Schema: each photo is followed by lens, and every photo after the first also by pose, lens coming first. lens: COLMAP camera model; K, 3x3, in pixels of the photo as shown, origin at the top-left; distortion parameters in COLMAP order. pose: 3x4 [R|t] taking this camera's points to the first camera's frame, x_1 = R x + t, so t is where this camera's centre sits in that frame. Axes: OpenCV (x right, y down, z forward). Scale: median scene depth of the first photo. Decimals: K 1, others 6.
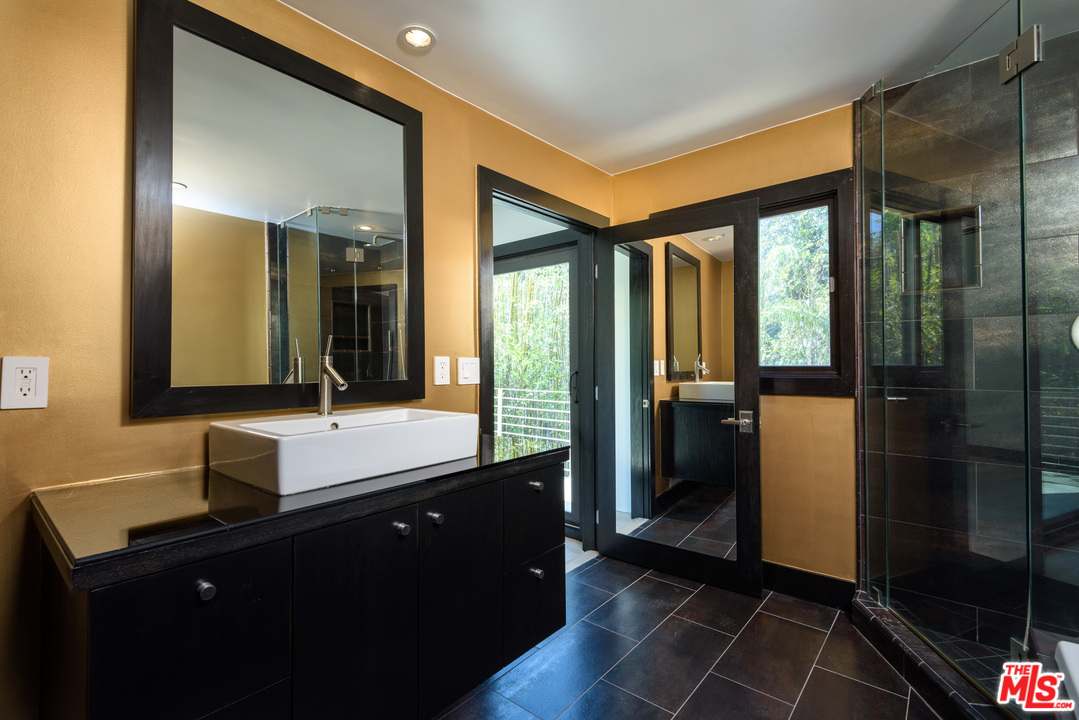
lens RADIAL K [[474.9, 0, 539.5], [0, 474.9, 360.0], [0, 0, 1]] dist [0.002427, -0.020546]
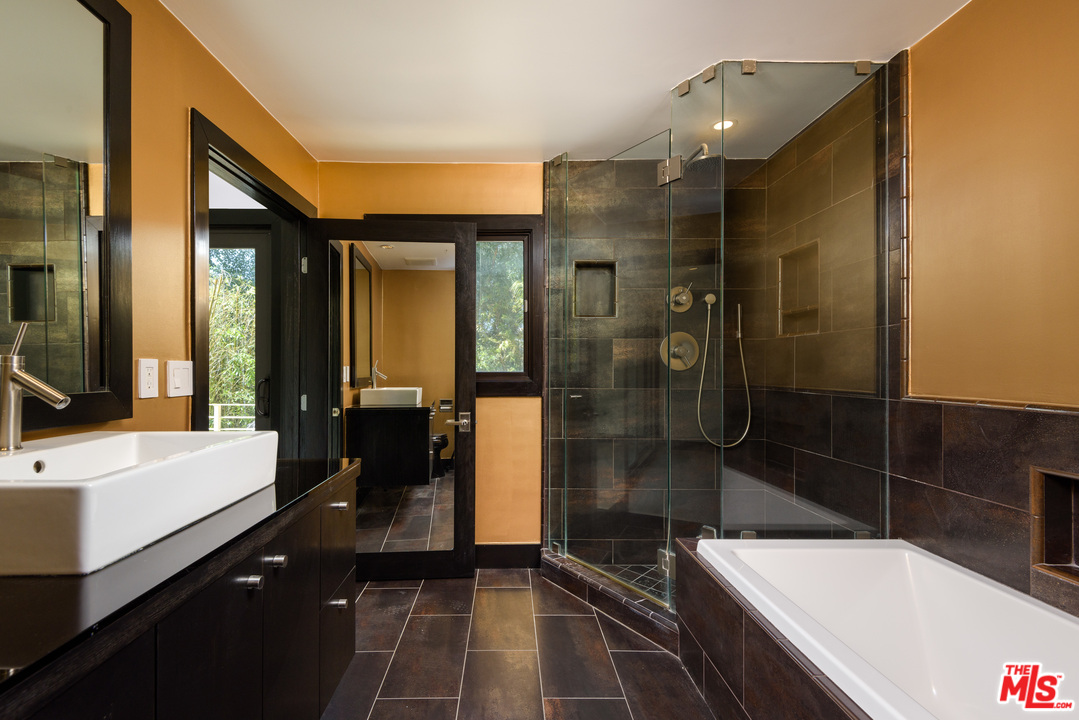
lens RADIAL K [[495.1, 0, 515.6], [0, 495.1, 368.3], [0, 0, 1]] dist [-0.002604, -0.000694]
pose [[0.742356, 0.005331, 0.669984, -0.269777], [-0.008028, 0.999967, 0.000938, 0.001927], [-0.669957, -0.006075, 0.742375, 0.060656]]
